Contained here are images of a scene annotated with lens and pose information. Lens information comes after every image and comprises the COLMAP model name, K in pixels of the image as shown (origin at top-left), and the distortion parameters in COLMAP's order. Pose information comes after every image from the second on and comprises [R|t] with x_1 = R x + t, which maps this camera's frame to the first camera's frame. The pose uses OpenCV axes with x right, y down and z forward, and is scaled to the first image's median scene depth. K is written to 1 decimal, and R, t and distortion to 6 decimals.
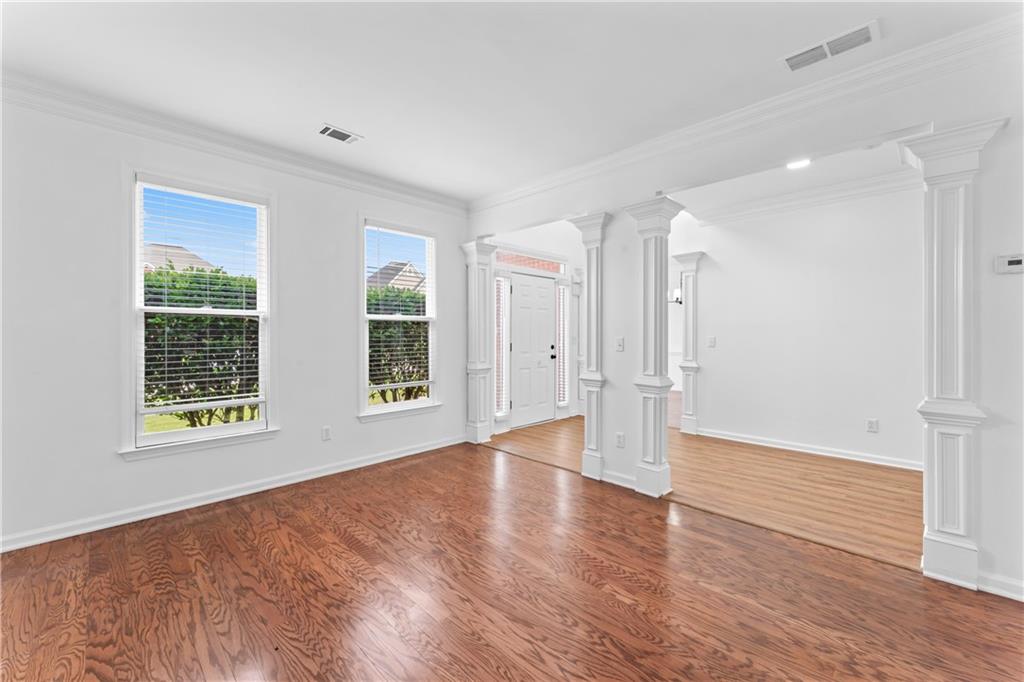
lens RADIAL K [[409.2, 0, 511.0], [0, 409.2, 334.7], [0, 0, 1]] dist [0.000902, 0.000454]
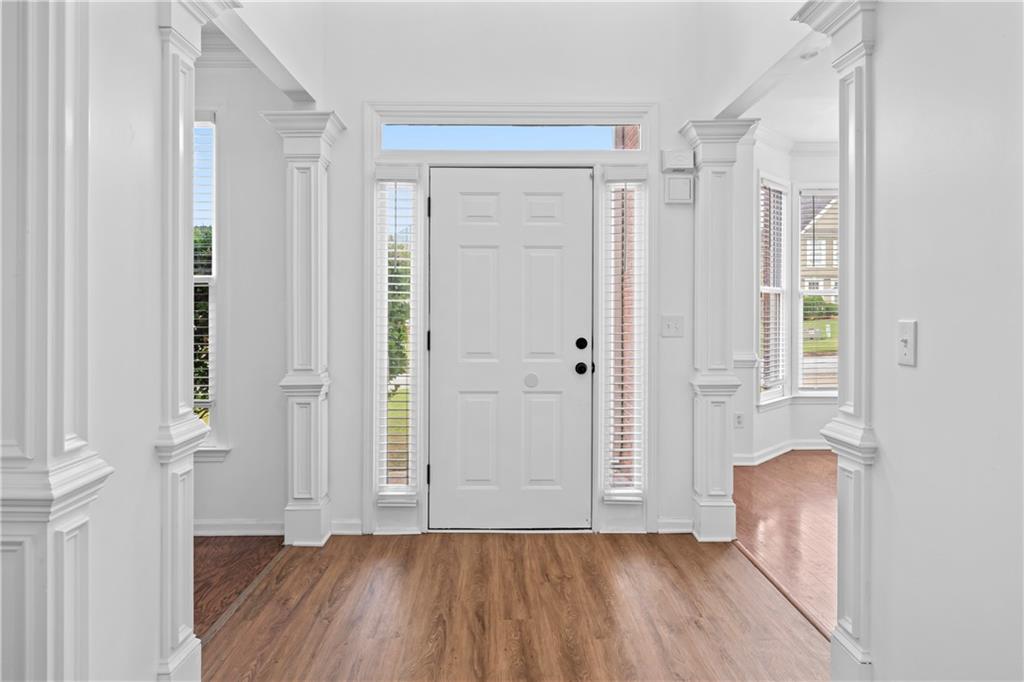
lens RADIAL K [[666.7, 0, 526.2], [0, 666.7, 299.9], [0, 0, 1]] dist [0.001999, 0.000275]
pose [[0.715969, -0.007962, -0.698086, 0.505665], [-0.002735, 0.999895, -0.014209, -0.001850], [0.698126, 0.012083, 0.715873, 0.505420]]
